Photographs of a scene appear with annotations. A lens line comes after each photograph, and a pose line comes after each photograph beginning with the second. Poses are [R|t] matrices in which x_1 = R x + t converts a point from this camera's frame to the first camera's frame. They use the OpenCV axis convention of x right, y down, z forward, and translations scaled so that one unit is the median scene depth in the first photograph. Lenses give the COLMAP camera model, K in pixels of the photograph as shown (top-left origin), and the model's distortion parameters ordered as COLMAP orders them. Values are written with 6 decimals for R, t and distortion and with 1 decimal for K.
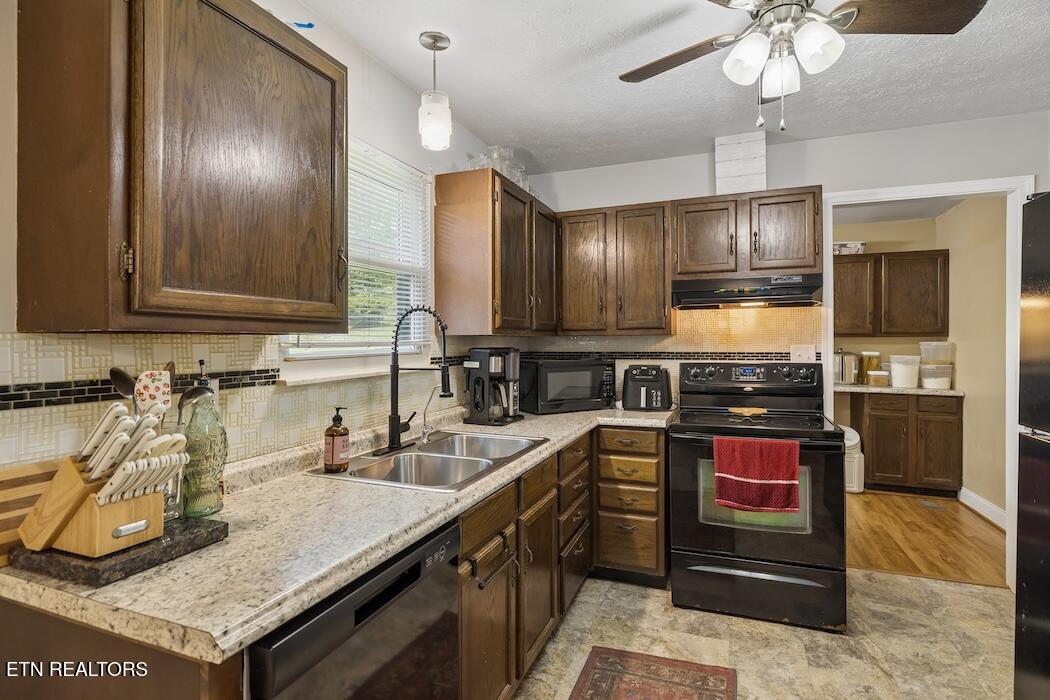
lens RADIAL K [[529.8, 0, 522.8], [0, 529.8, 341.7], [0, 0, 1]] dist [0.002120, 0.000050]
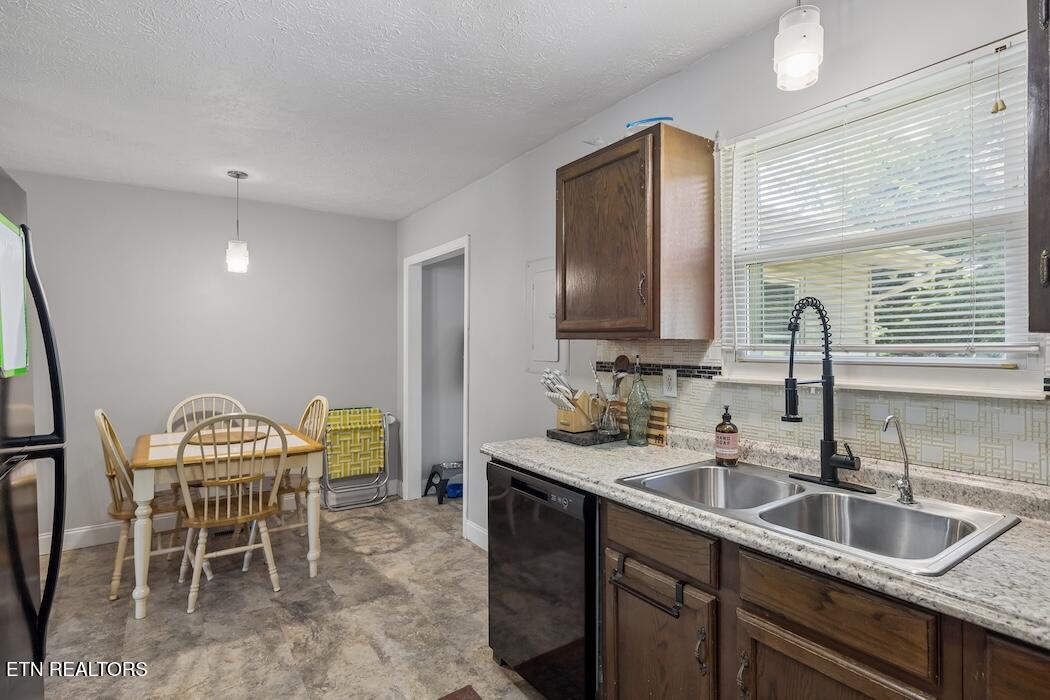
lens RADIAL K [[529.8, 0, 524.5], [0, 529.8, 345.6], [0, 0, 1]] dist [0.002120, 0.000050]
pose [[-0.559668, 0.006159, -0.828694, 0.811718], [-0.000828, 0.999968, 0.007991, -0.007595], [0.828716, 0.005159, -0.559645, 1.333558]]
